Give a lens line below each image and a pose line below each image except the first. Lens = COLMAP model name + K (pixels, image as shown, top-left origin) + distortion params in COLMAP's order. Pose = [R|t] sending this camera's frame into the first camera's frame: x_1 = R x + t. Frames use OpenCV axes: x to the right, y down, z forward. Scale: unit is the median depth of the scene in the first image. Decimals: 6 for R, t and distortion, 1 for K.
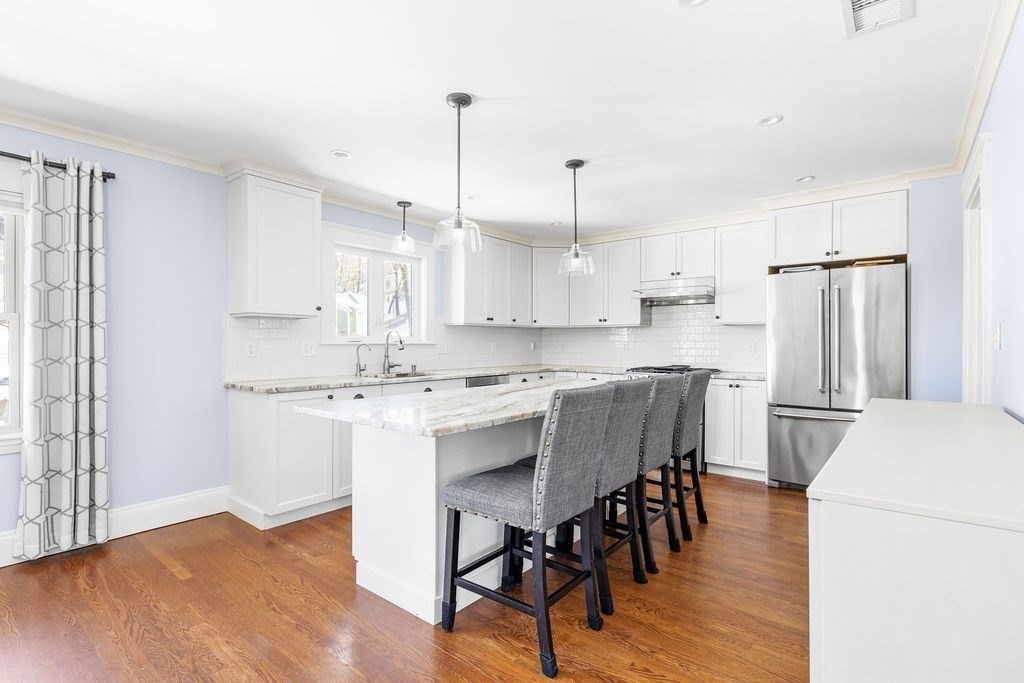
lens RADIAL K [[484.8, 0, 508.6], [0, 484.8, 342.2], [0, 0, 1]] dist [-0.004788, -0.000870]
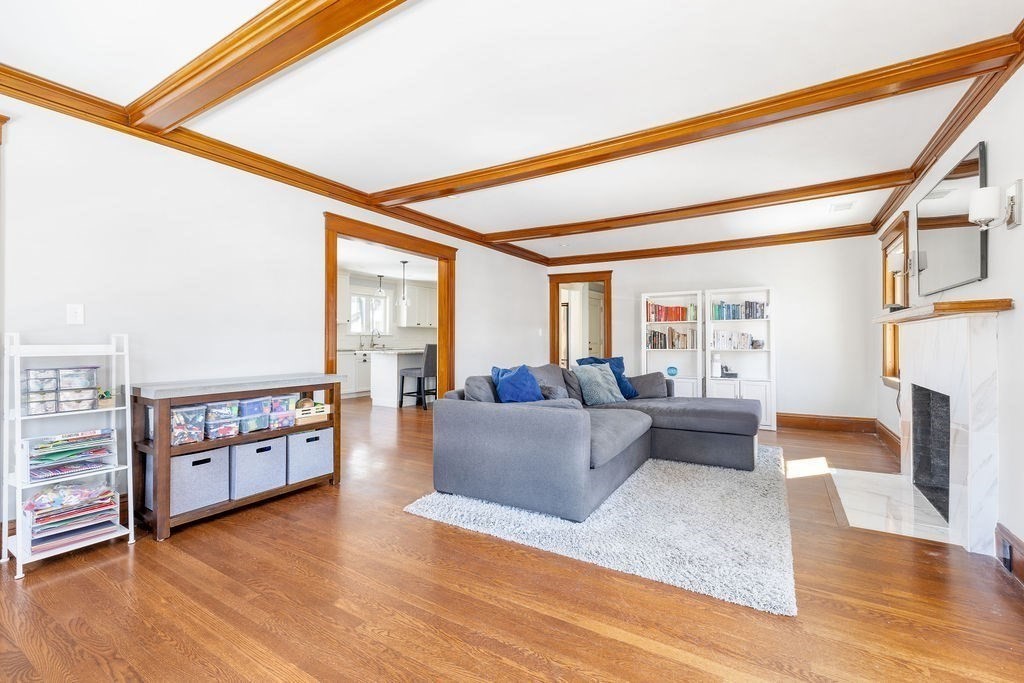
lens RADIAL K [[443.4, 0, 507.6], [0, 443.4, 344.4], [0, 0, 1]] dist [0.000701, 0.000253]
pose [[0.992319, -0.001355, 0.123698, 0.140862], [0.000644, 0.999983, 0.005789, 0.039897], [-0.123704, -0.005665, 0.992303, -1.300494]]
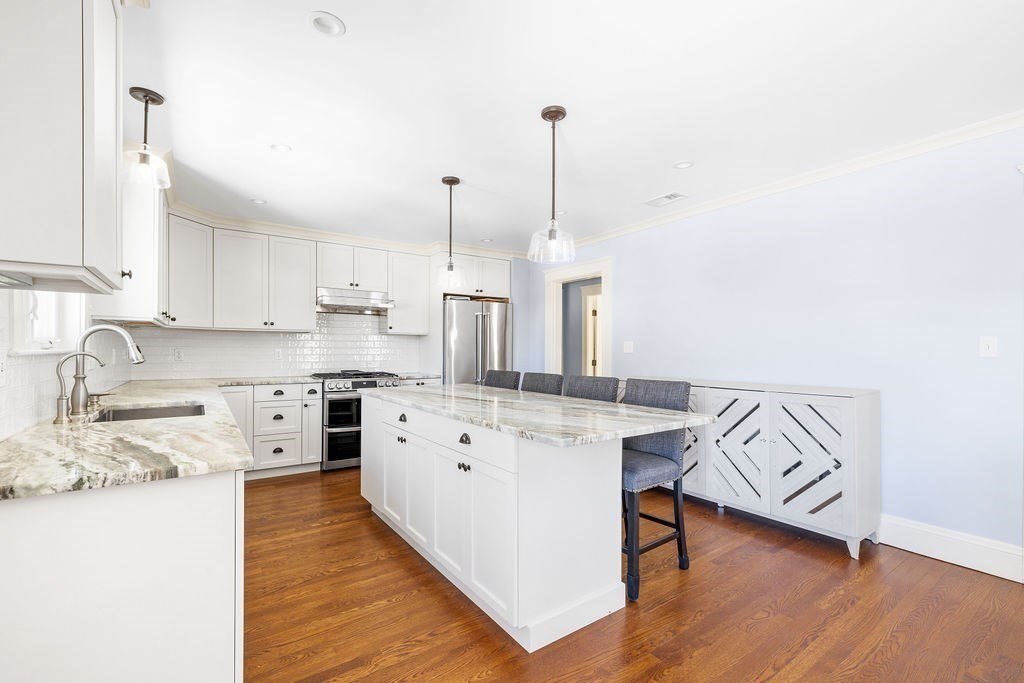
lens RADIAL K [[443.4, 0, 507.6], [0, 443.4, 344.4], [0, 0, 1]] dist [0.000701, 0.000253]
pose [[0.269029, 0.009268, 0.963088, -0.607678], [-0.001603, 0.999957, -0.009175, -0.001522], [-0.963131, 0.000924, 0.269032, 0.496728]]
